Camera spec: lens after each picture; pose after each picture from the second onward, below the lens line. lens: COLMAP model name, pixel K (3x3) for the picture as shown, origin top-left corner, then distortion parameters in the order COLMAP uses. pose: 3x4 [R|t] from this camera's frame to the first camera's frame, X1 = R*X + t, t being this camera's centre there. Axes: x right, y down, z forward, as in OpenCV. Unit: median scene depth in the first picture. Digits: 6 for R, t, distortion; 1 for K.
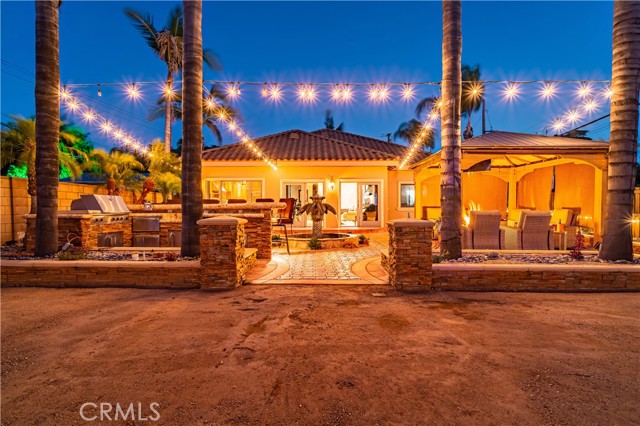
lens RADIAL K [[330.4, 0, 319.7], [0, 330.4, 213.0], [0, 0, 1]] dist [-0.001961, -0.000538]
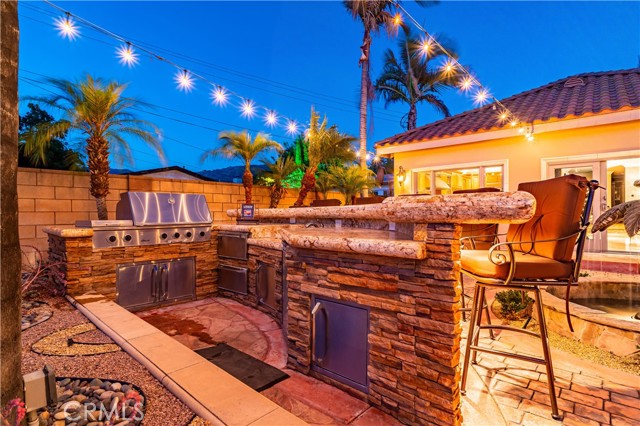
lens RADIAL K [[330.4, 0, 322.0], [0, 330.4, 212.4], [0, 0, 1]] dist [-0.001961, -0.000538]
pose [[0.747794, -0.001591, -0.663929, -0.059358], [-0.006760, 0.999927, -0.010009, -0.015129], [0.663896, 0.011973, 0.747729, 0.694733]]
